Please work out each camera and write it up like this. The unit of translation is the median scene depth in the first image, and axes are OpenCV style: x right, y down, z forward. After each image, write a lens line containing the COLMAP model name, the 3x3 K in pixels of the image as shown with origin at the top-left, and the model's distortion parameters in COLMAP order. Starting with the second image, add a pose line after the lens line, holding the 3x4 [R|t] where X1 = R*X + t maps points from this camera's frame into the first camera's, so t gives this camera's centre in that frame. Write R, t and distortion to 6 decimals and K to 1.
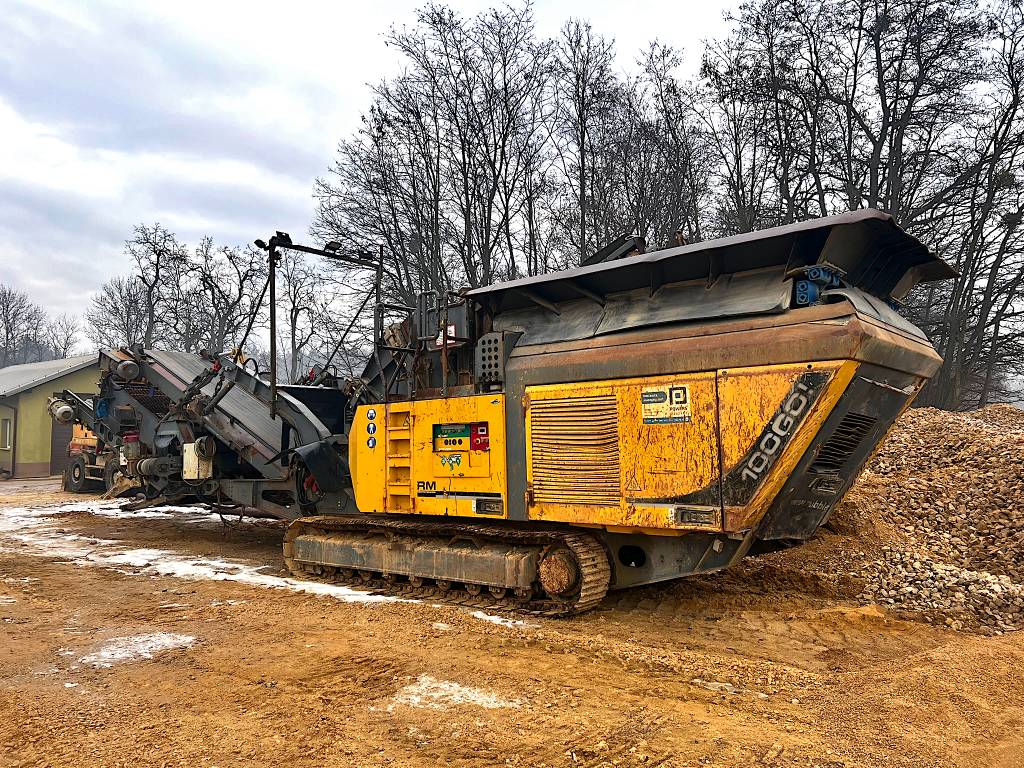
lens RADIAL K [[756.6, 0, 492.9], [0, 756.6, 362.0], [0, 0, 1]] dist [0.063817, -0.068560]
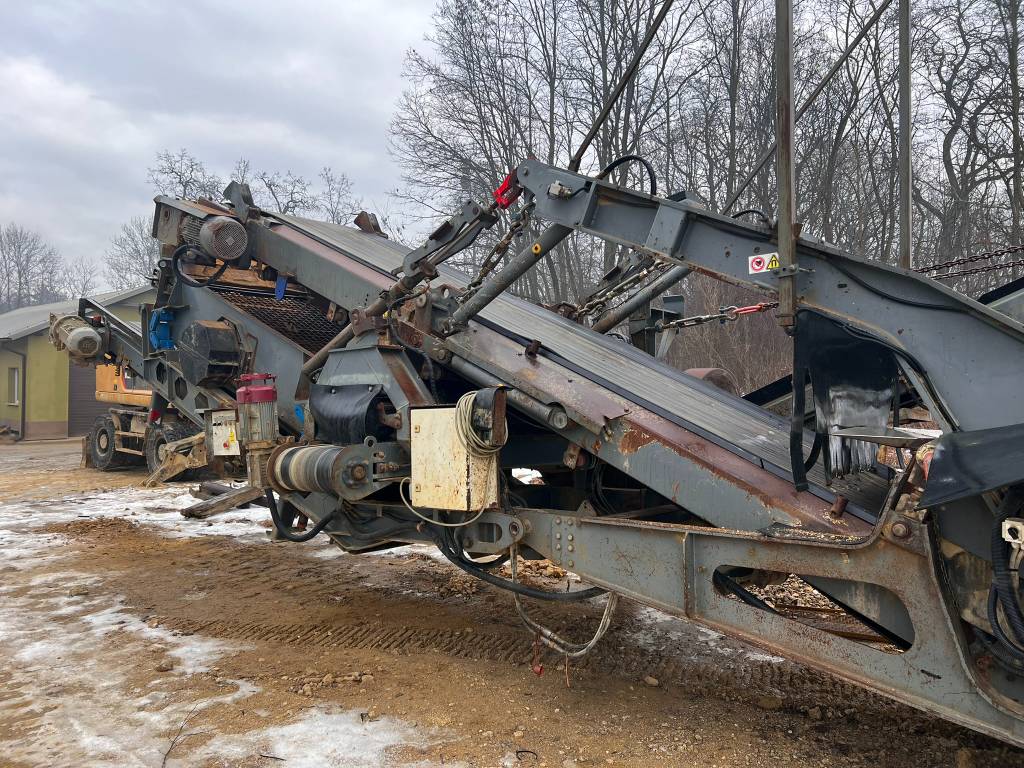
lens RADIAL K [[781.5, 0, 507.8], [0, 781.5, 367.8], [0, 0, 1]] dist [0.007446, 0.000509]
pose [[0.999839, 0.012943, -0.012465, -0.533947], [-0.012165, 0.998089, 0.060591, 0.096920], [0.013226, -0.060430, 0.998085, 0.954584]]
